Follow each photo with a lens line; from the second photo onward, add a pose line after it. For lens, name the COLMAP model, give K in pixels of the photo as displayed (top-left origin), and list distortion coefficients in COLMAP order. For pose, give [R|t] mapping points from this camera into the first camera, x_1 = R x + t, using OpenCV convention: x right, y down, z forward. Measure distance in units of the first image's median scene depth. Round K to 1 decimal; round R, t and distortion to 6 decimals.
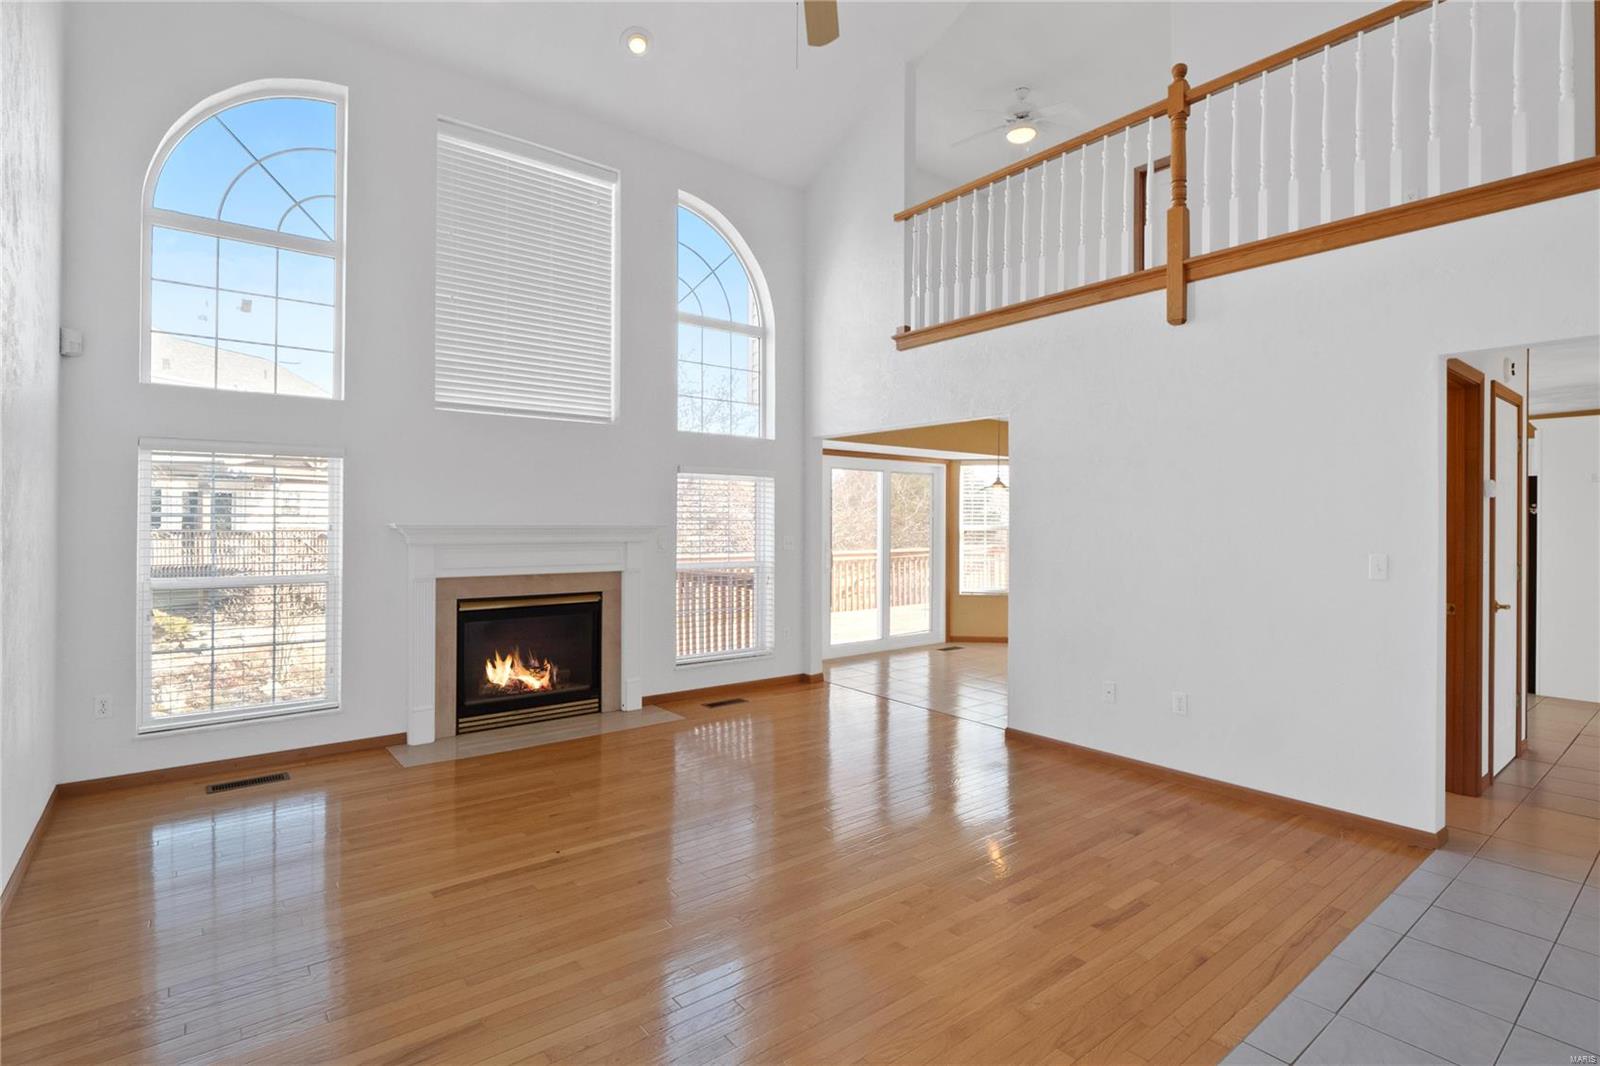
lens RADIAL K [[789.7, 0, 799.9], [0, 789.7, 517.9], [0, 0, 1]] dist [-0.012533, 0.000391]
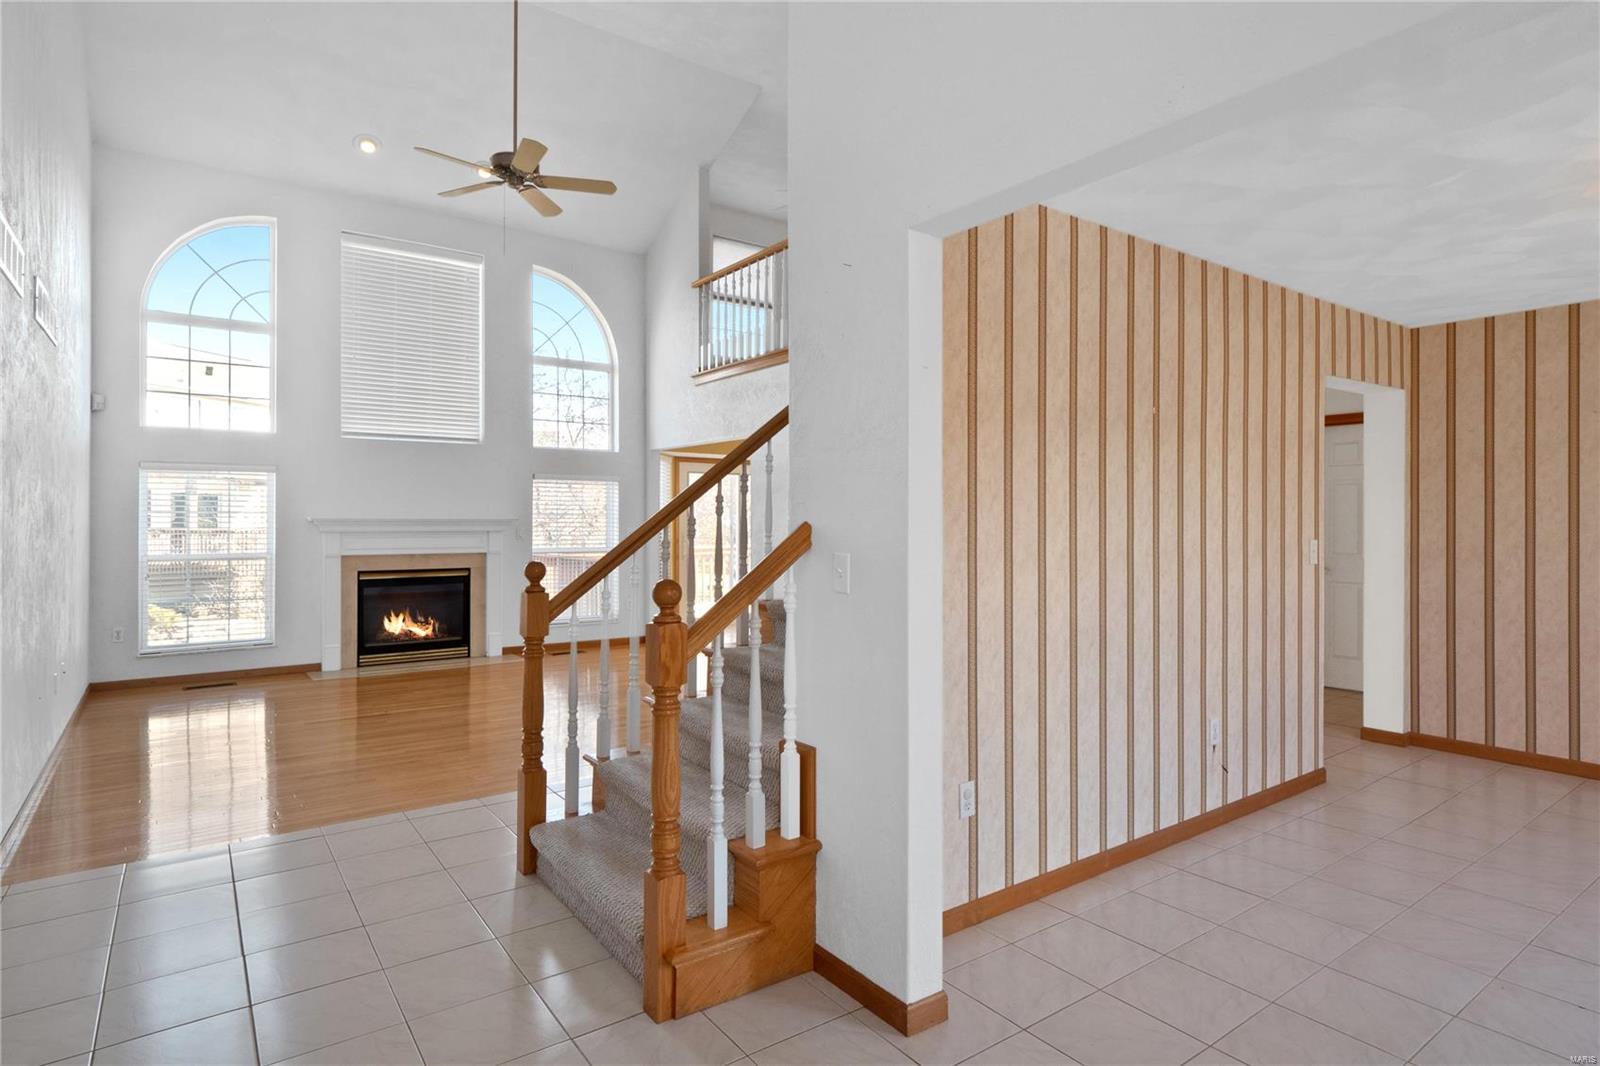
lens RADIAL K [[817.3, 0, 758.4], [0, 817.3, 517.5], [0, 0, 1]] dist [0.000020, -0.000334]
pose [[0.998974, -0.004138, -0.045093, 0.322782], [0.004183, 0.999991, 0.000890, 0.008236], [0.045089, -0.001077, 0.998982, -0.401011]]
